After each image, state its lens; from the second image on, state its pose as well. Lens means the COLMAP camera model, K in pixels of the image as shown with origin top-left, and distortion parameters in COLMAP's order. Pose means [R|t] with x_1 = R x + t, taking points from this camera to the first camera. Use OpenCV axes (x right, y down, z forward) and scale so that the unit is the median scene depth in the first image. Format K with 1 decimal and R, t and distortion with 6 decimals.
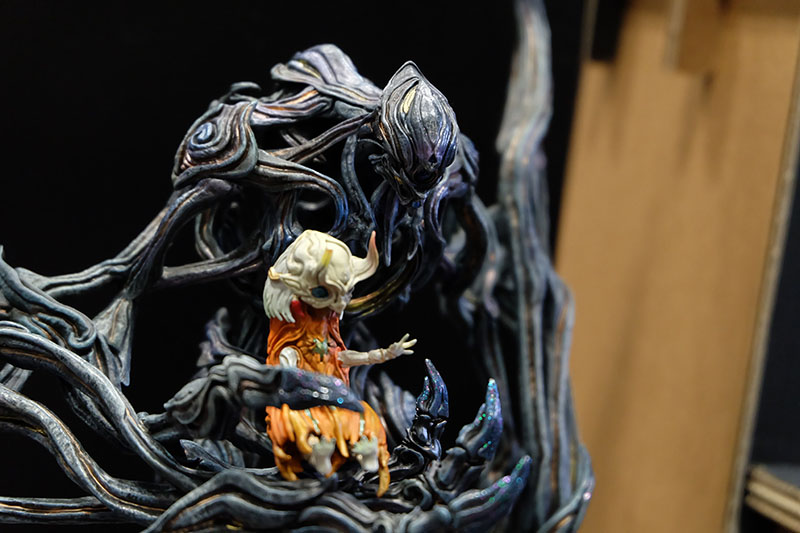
lens RADIAL K [[1790.2, 0, 400.0], [0, 1790.2, 266.5], [0, 0, 1]] dist [0.003924, 0.768643]
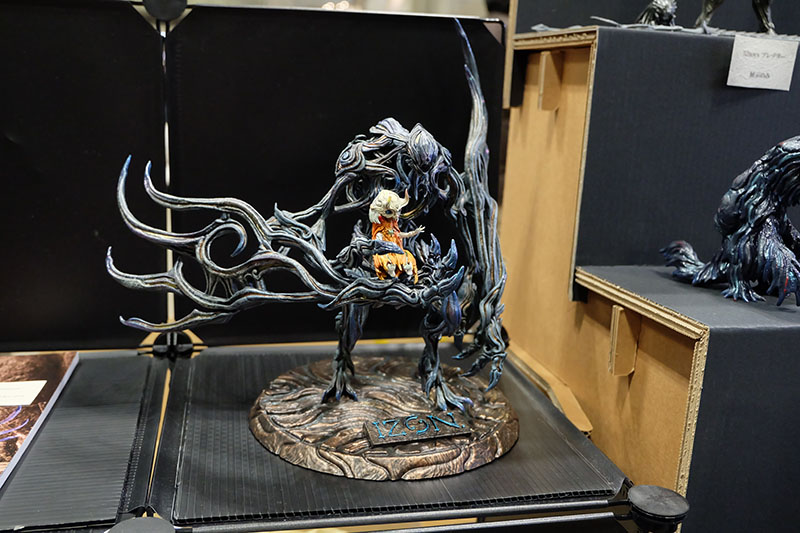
lens RADIAL K [[805.0, 0, 400.0], [0, 805.0, 266.5], [0, 0, 1]] dist [-0.013732, -0.001120]
pose [[0.993937, -0.066162, -0.087813, 0.068866], [0.073719, 0.993581, 0.085800, -0.006894], [0.081573, -0.091753, 0.992435, -0.214761]]
